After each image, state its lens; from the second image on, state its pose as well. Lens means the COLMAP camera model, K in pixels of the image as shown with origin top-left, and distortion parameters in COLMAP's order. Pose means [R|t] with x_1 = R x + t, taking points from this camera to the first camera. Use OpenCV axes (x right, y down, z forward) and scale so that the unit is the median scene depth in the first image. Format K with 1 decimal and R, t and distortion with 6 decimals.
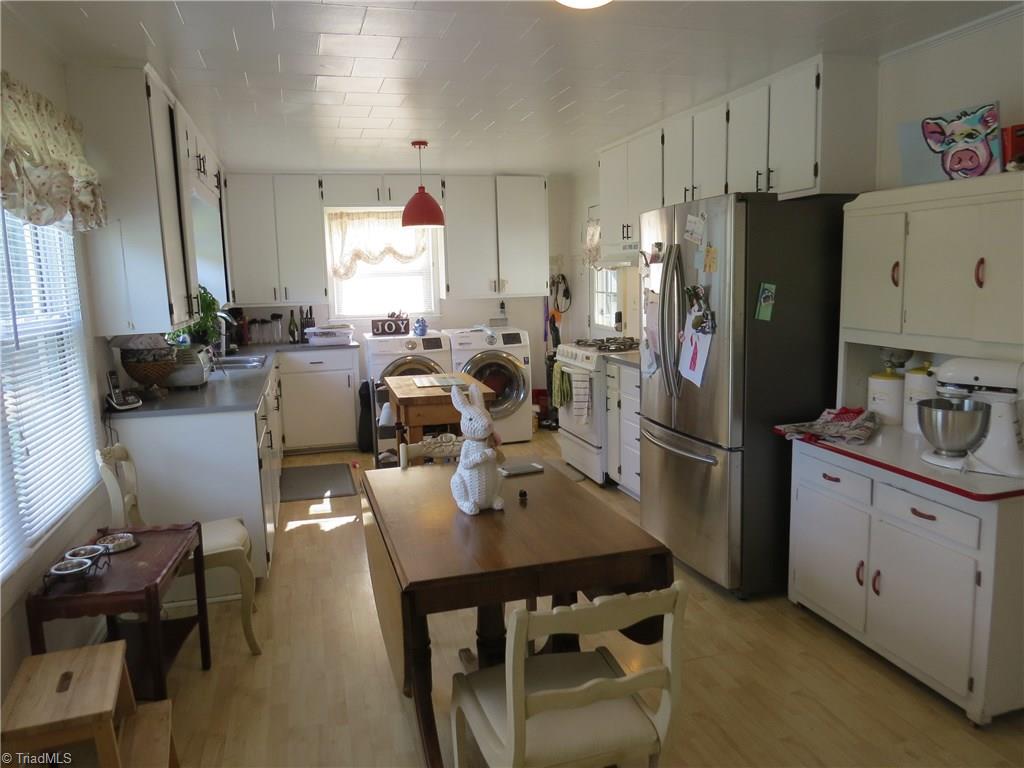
lens RADIAL K [[732.9, 0, 517.1], [0, 732.9, 382.6], [0, 0, 1]] dist [-0.020914, -0.003031]
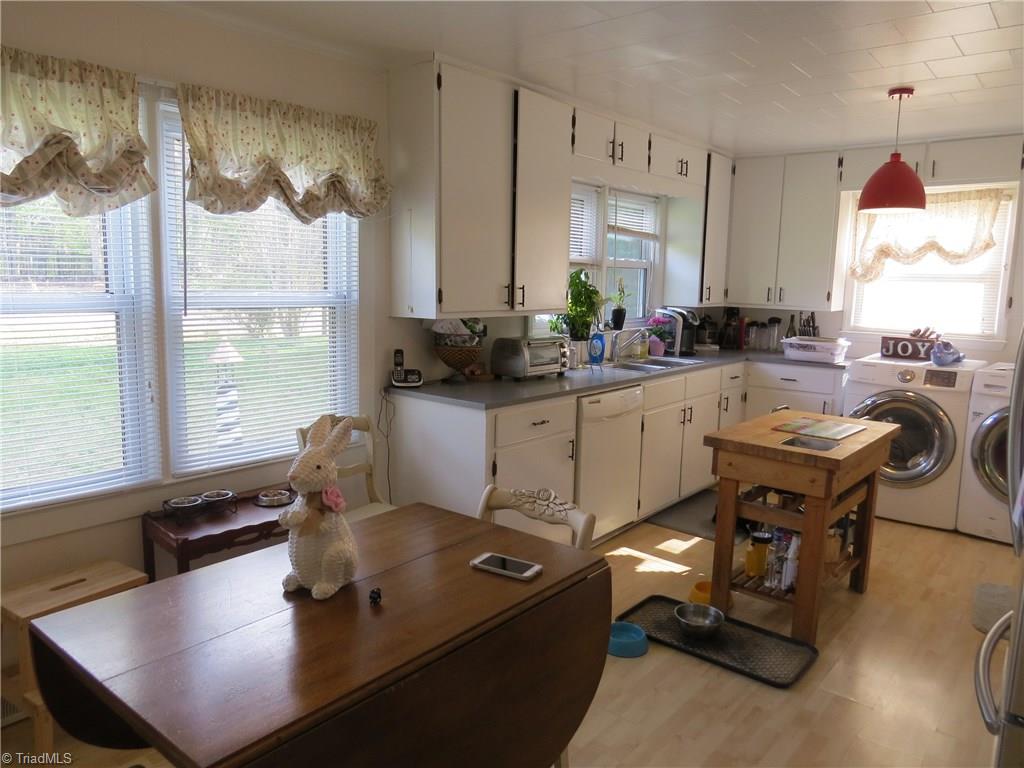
lens RADIAL K [[732.9, 0, 509.3], [0, 732.9, 383.3], [0, 0, 1]] dist [-0.020914, -0.003031]
pose [[0.556462, 0.157956, -0.815721, 0.217485], [-0.155825, 0.984183, 0.084277, -0.041937], [0.816130, 0.080213, 0.572274, 0.256959]]
